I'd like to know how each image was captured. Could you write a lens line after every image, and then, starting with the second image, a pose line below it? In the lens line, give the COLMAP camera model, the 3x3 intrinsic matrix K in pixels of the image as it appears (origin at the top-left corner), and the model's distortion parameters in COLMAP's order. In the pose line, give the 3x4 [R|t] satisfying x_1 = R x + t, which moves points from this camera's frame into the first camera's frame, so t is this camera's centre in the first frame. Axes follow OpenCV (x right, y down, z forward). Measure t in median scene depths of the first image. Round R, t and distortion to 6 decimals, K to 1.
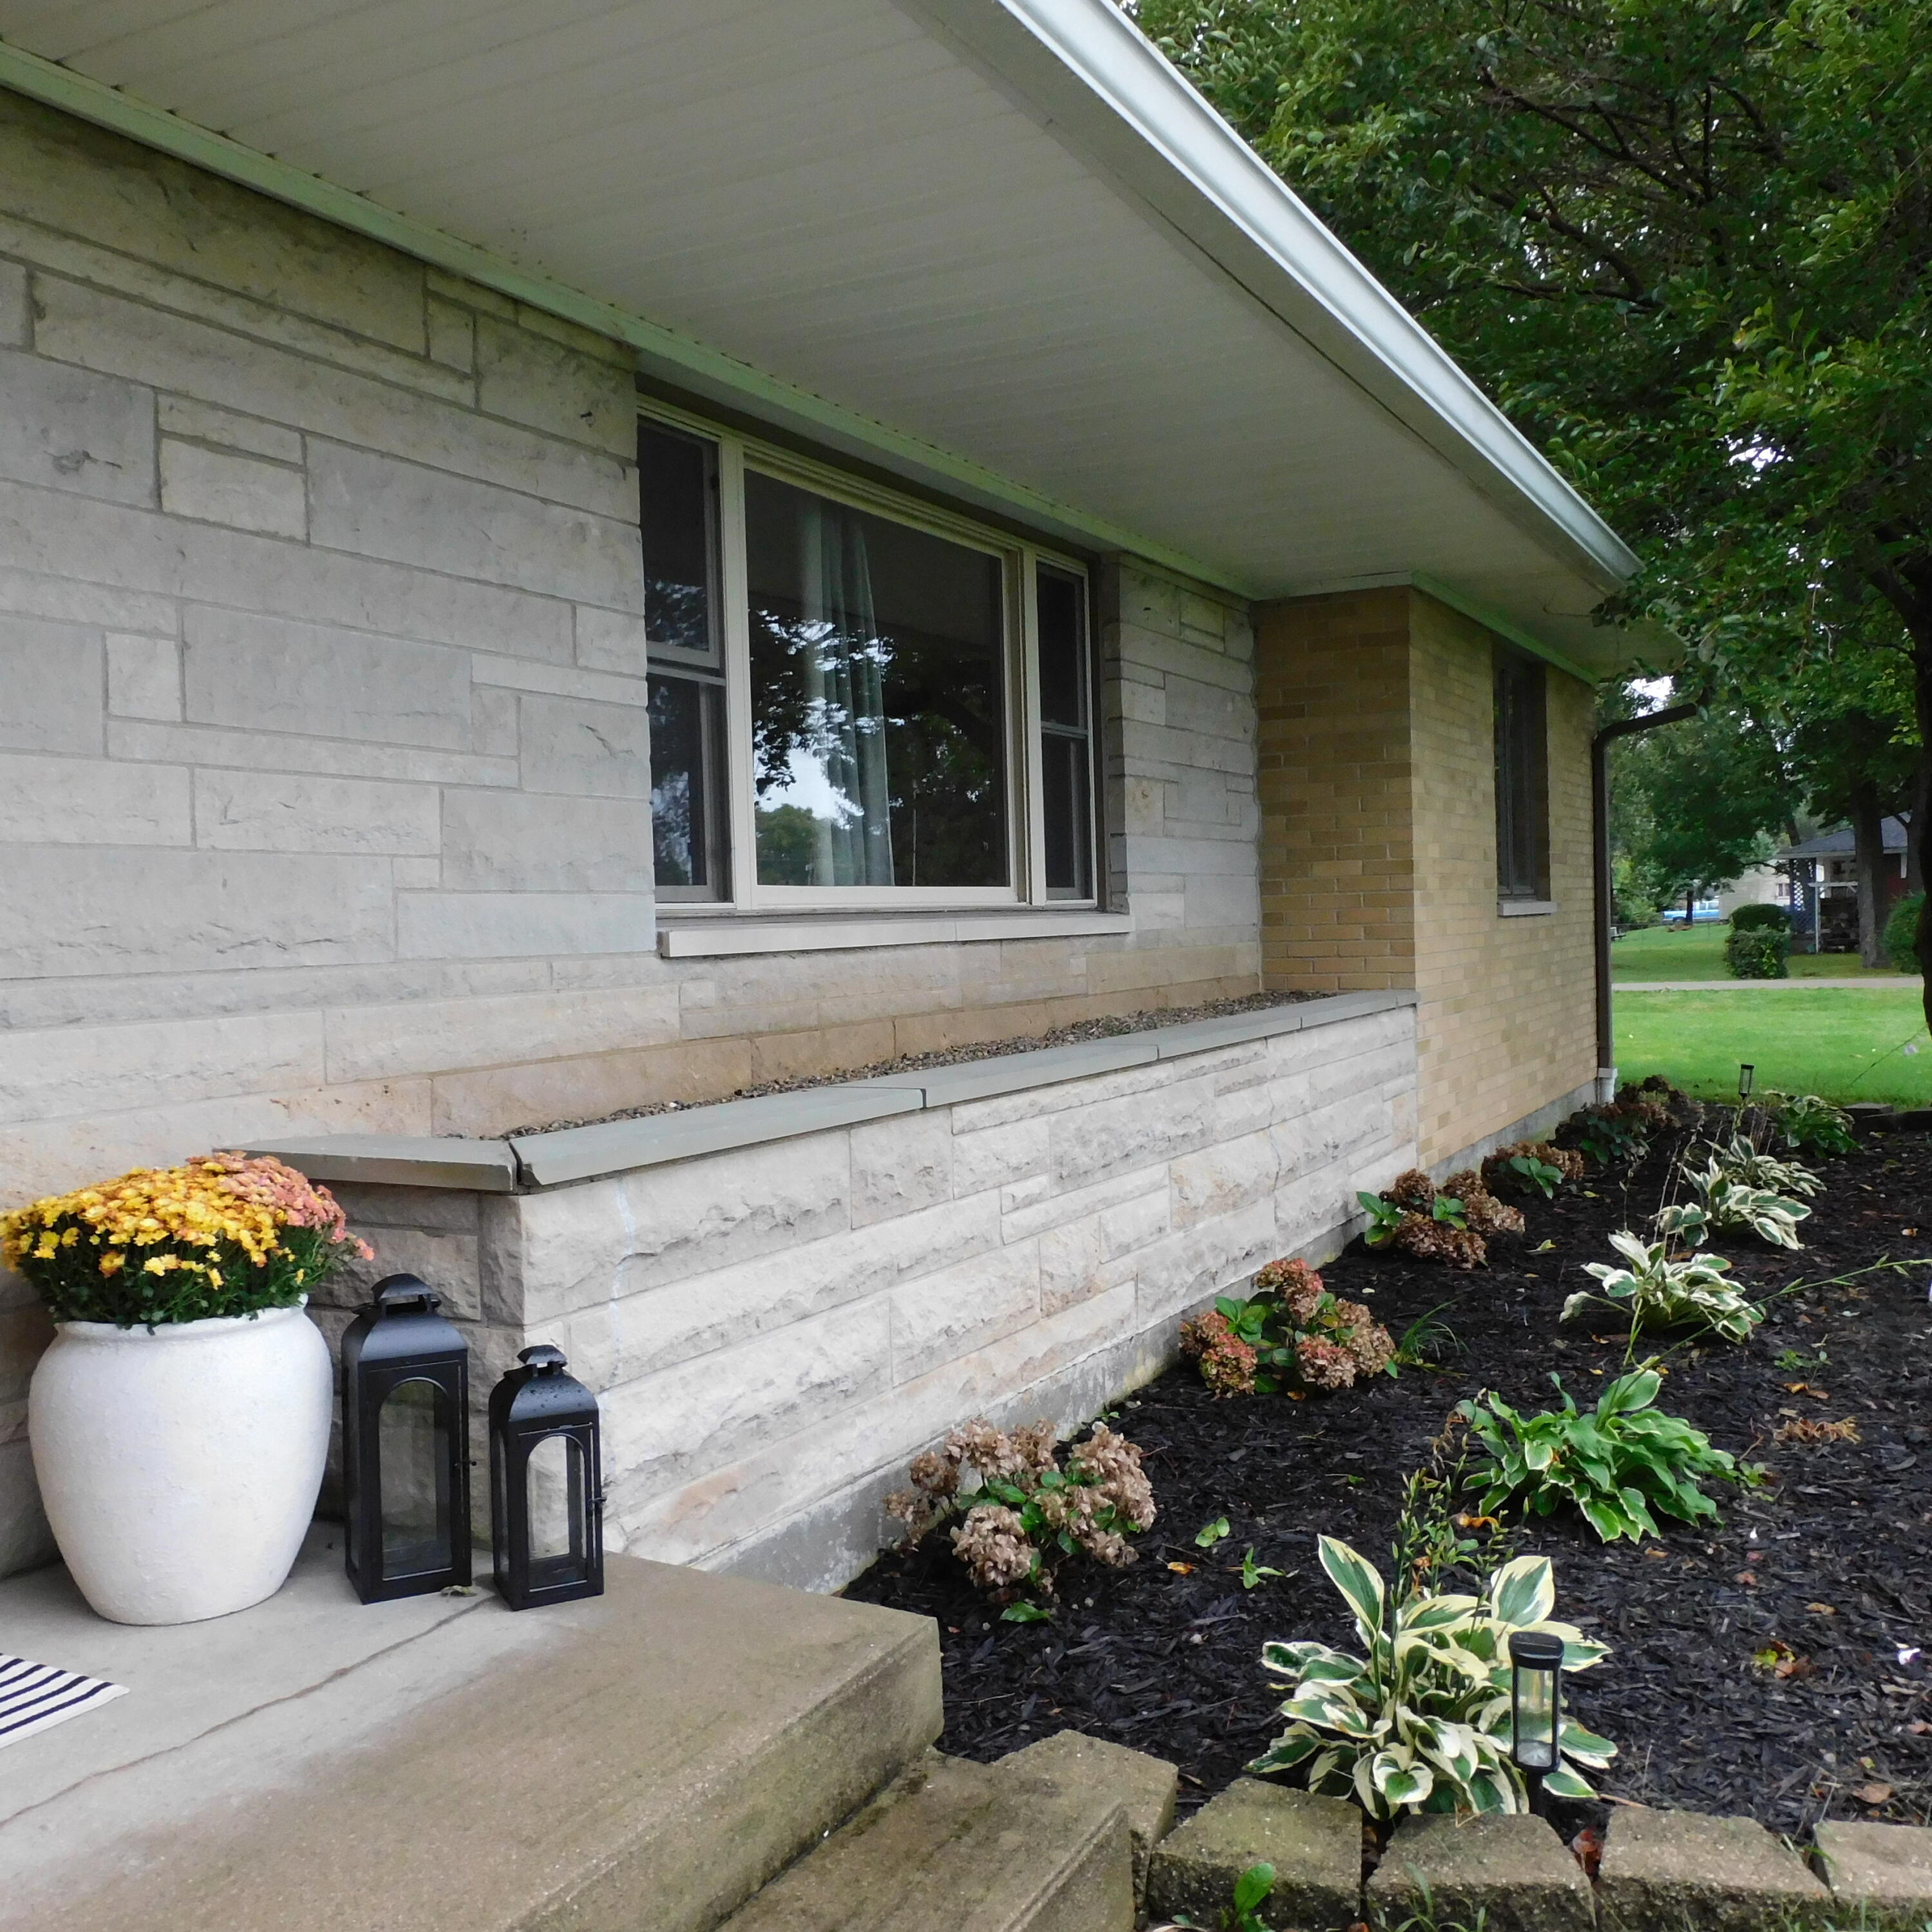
lens RADIAL K [[1844.9, 0, 959.5], [0, 1844.9, 968.2], [0, 0, 1]] dist [0.003660, 0.000000]
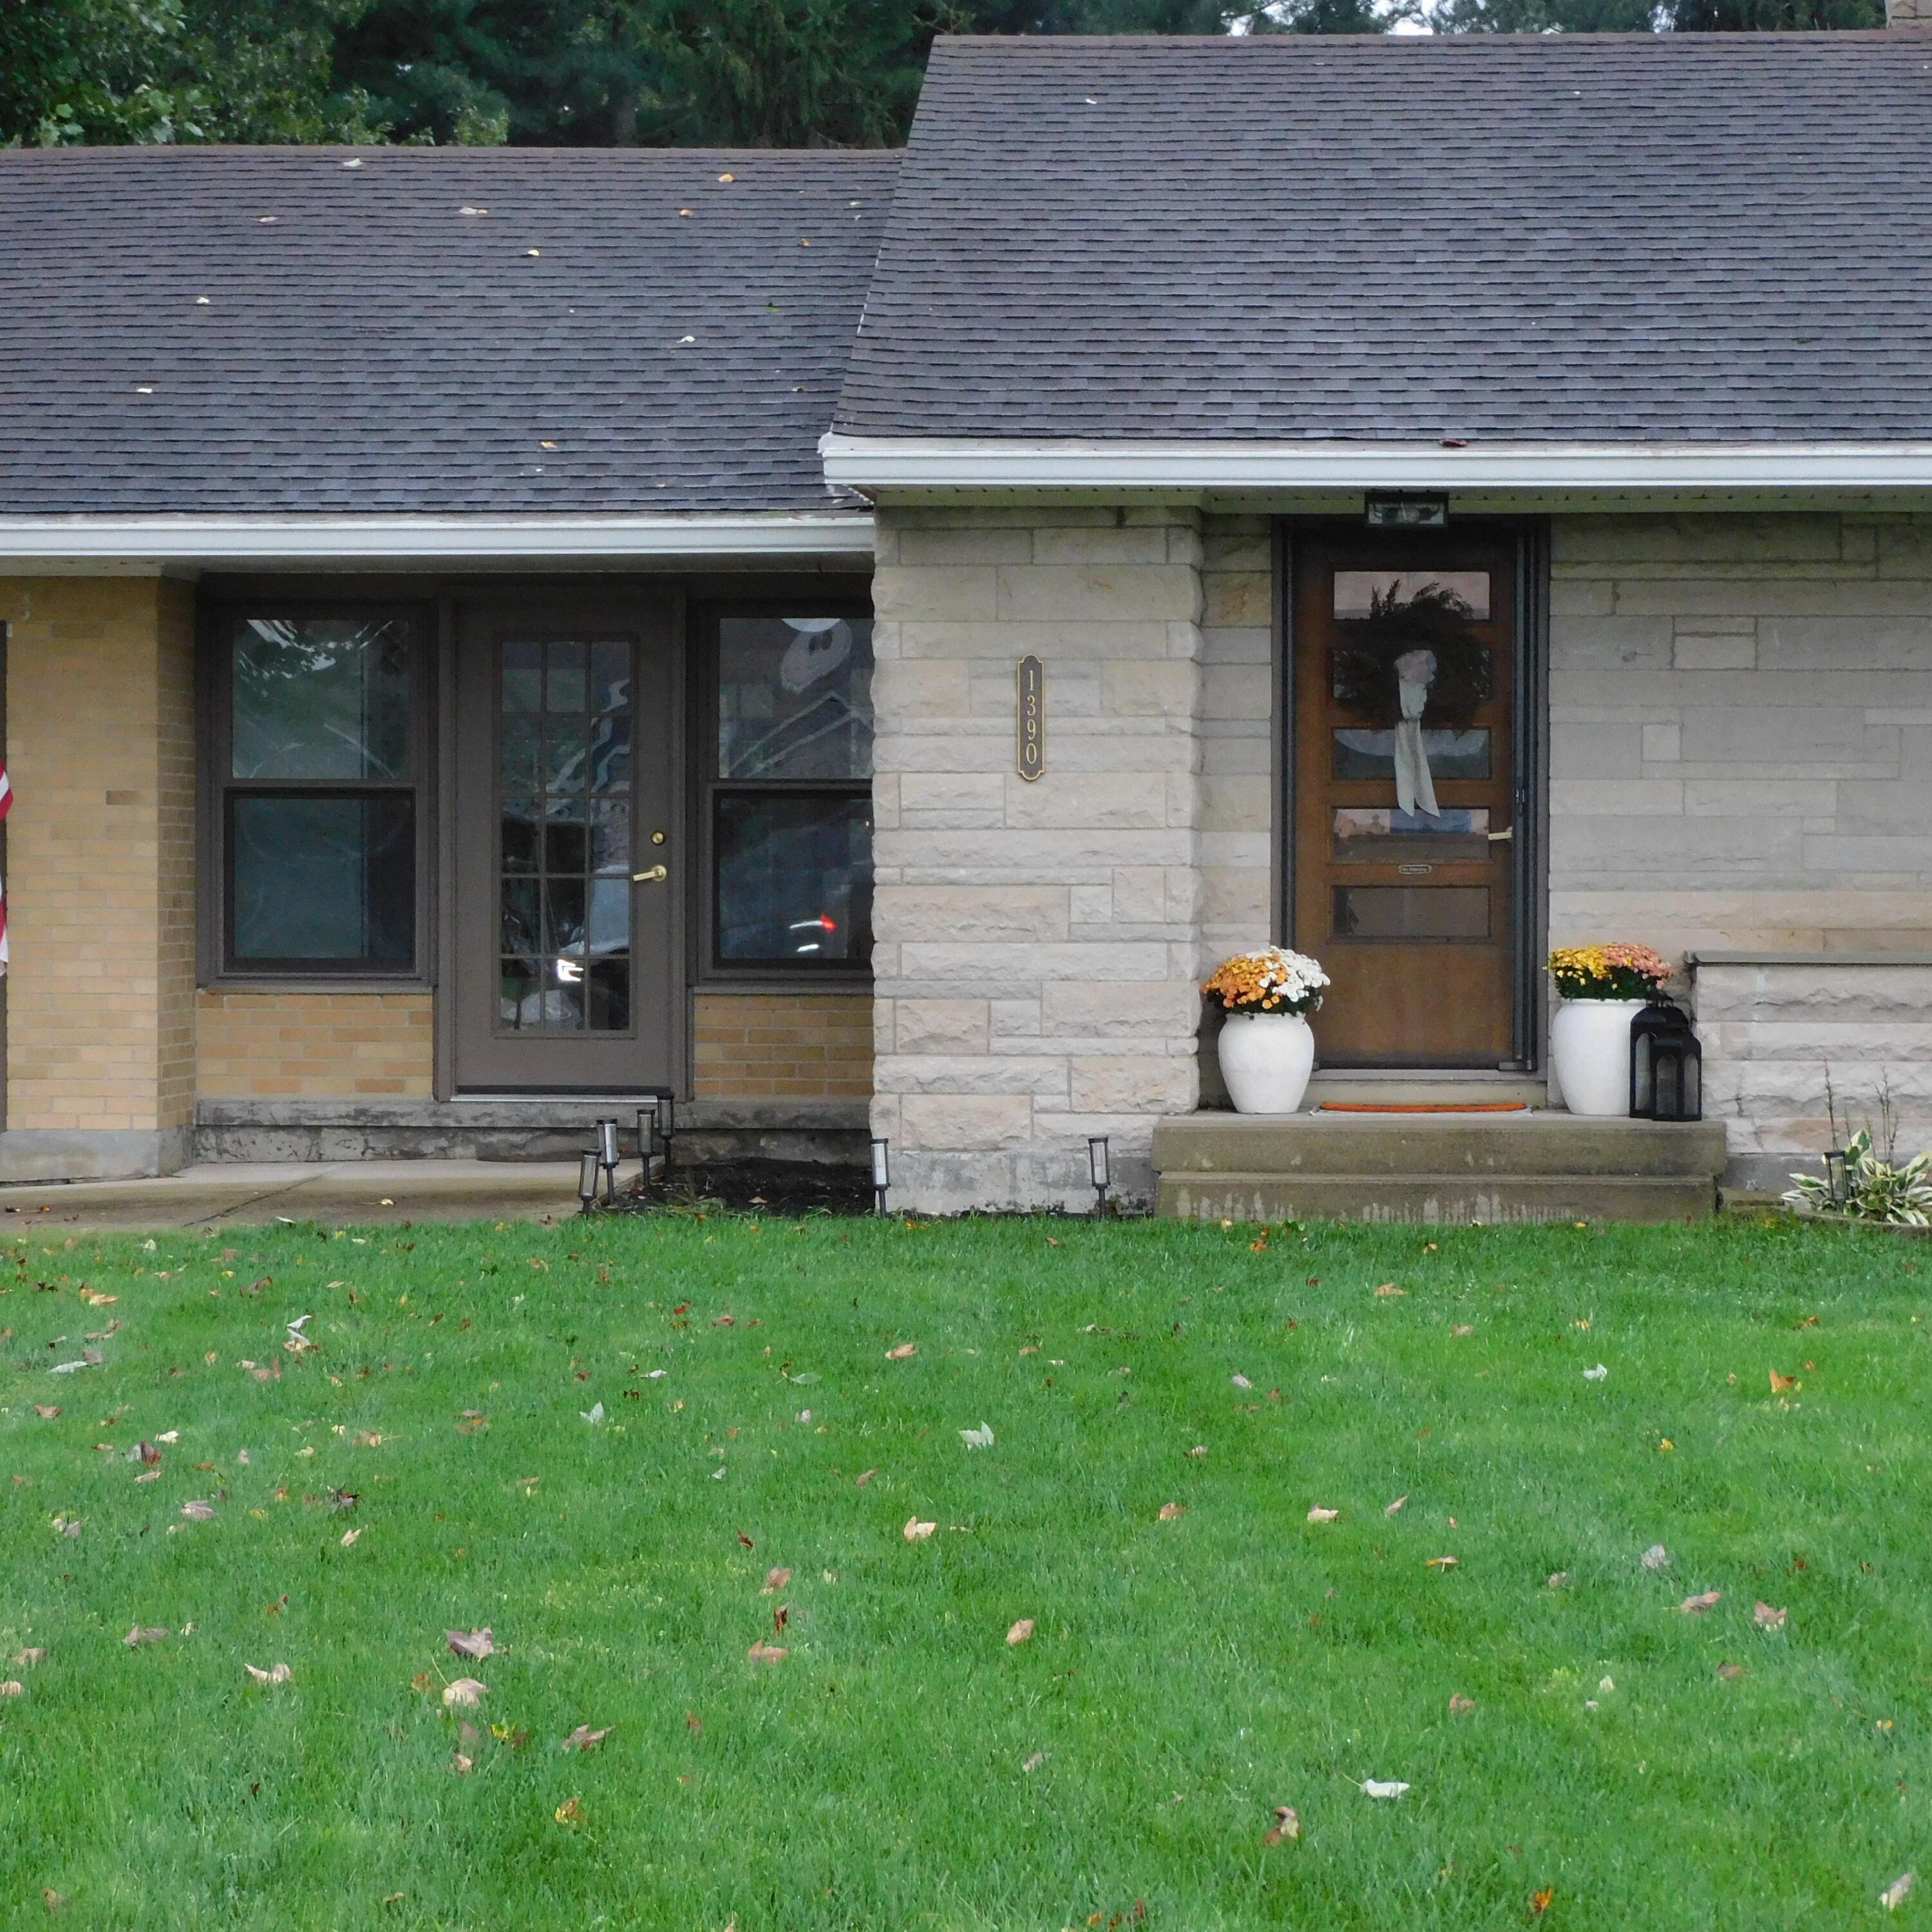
lens RADIAL K [[7431.0, 0, 969.6], [0, 7431.0, 963.4], [0, 0, 1]] dist [0.093253, 0.000000]
pose [[0.412286, 0.037660, -0.910276, 7.082797], [-0.037240, 0.999007, 0.024465, -0.070740], [0.910293, 0.023812, 0.413279, -3.344437]]
